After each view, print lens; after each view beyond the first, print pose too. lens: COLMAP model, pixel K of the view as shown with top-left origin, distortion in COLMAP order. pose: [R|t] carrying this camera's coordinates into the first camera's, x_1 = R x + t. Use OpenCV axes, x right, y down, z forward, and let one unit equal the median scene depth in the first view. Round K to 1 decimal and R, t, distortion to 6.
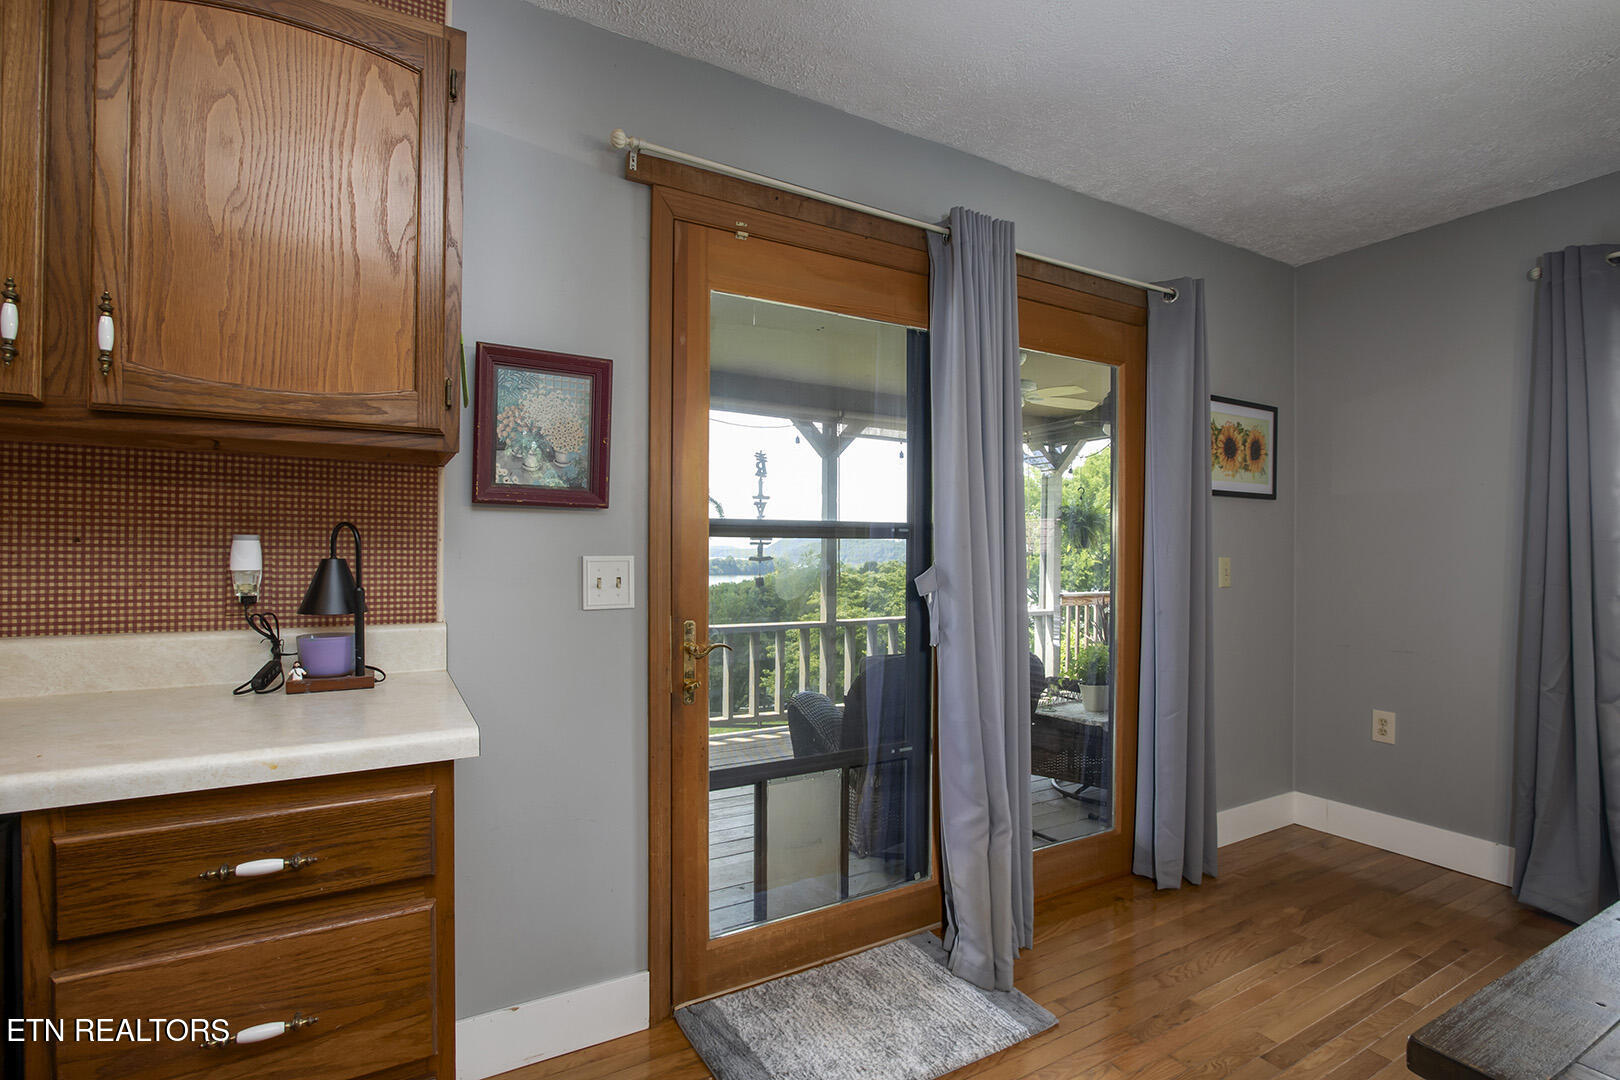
lens RADIAL K [[760.9, 0, 804.6], [0, 760.9, 553.2], [0, 0, 1]] dist [-0.027318, 0.004739]
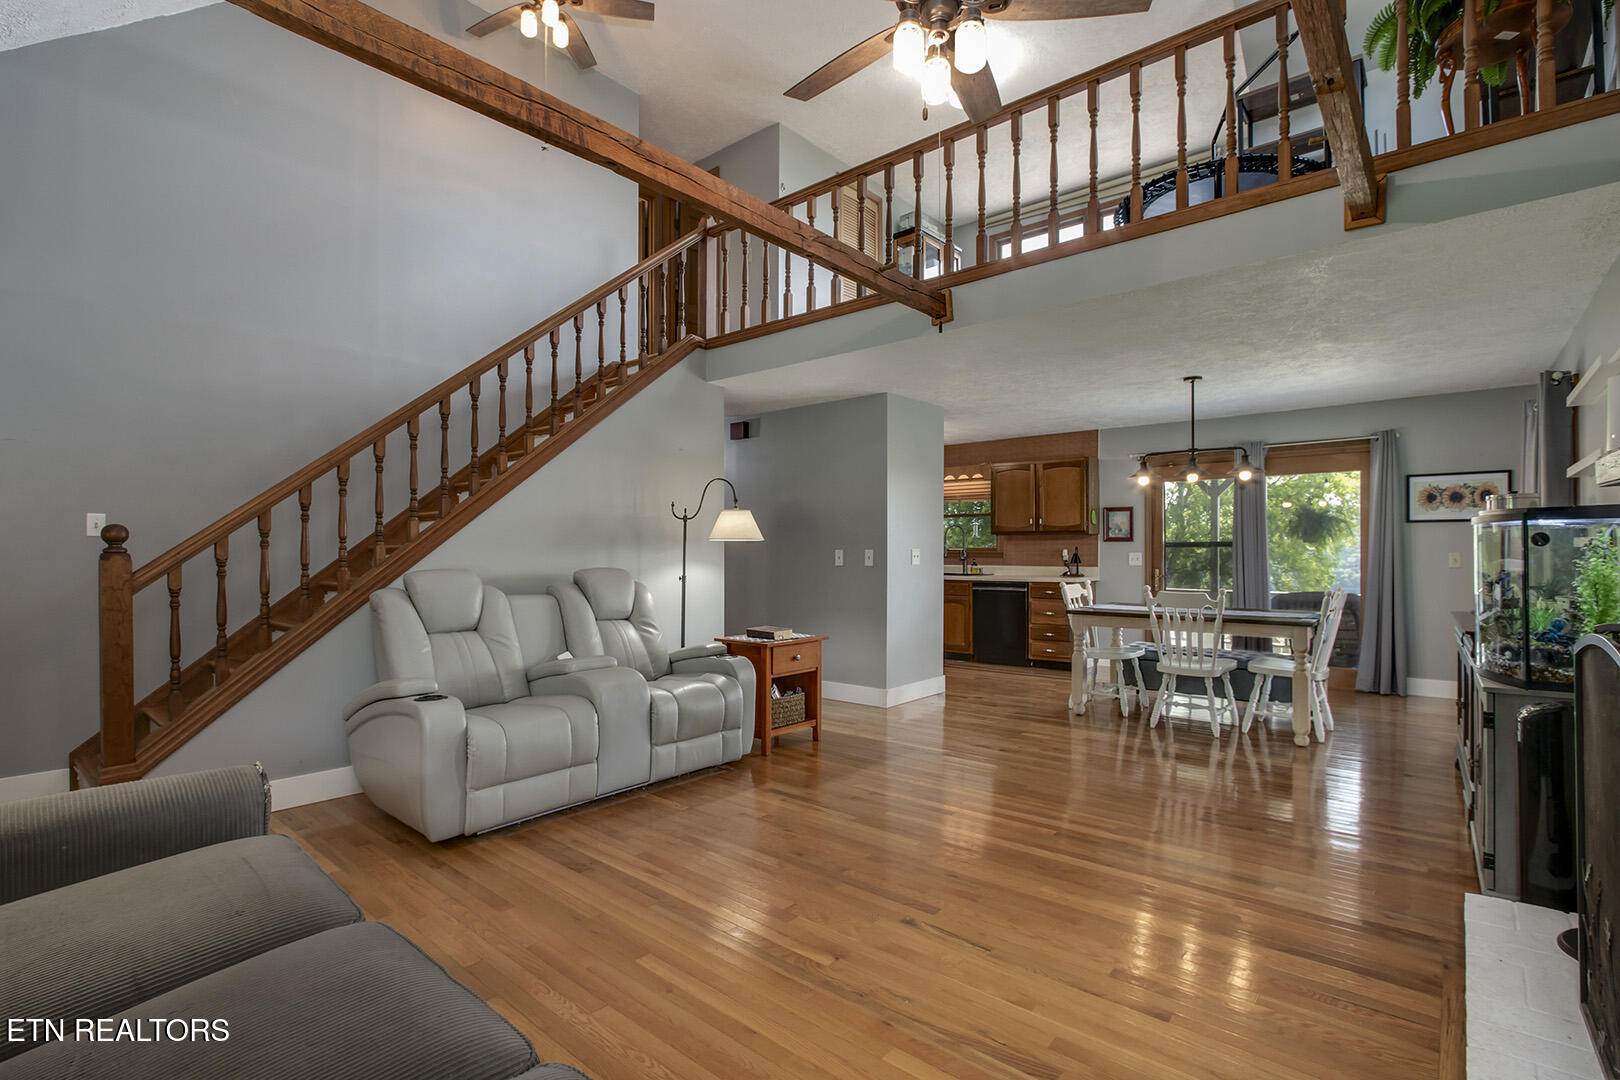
lens RADIAL K [[760.9, 0, 810.2], [0, 760.9, 542.4], [0, 0, 1]] dist [-0.027318, 0.004739]
pose [[0.334141, -0.016366, -0.942381, 3.474747], [0.002539, 0.999861, -0.016464, 0.011851], [0.942520, 0.003108, 0.334136, -2.352458]]
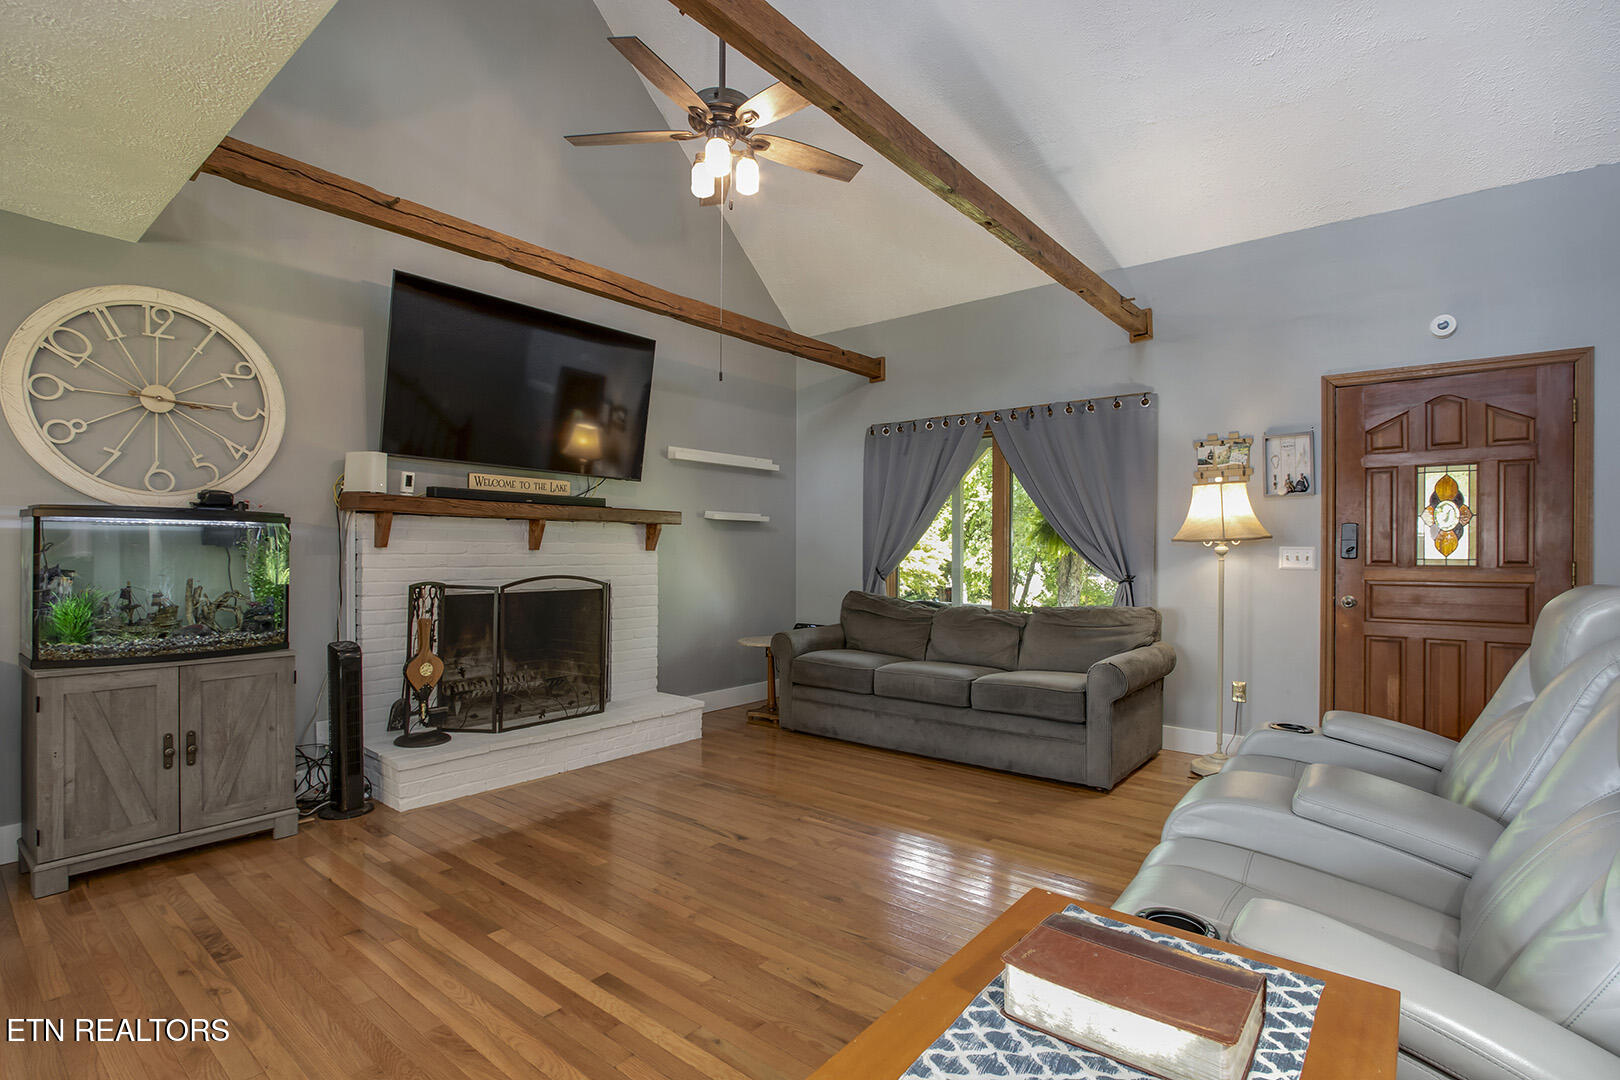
lens RADIAL K [[760.9, 0, 811.5], [0, 760.9, 551.1], [0, 0, 1]] dist [-0.027318, 0.004739]
pose [[-0.365019, -0.007818, 0.930967, 0.208890], [-0.005726, 0.999965, 0.006152, 0.002779], [-0.930983, -0.003086, -0.365050, -1.103789]]
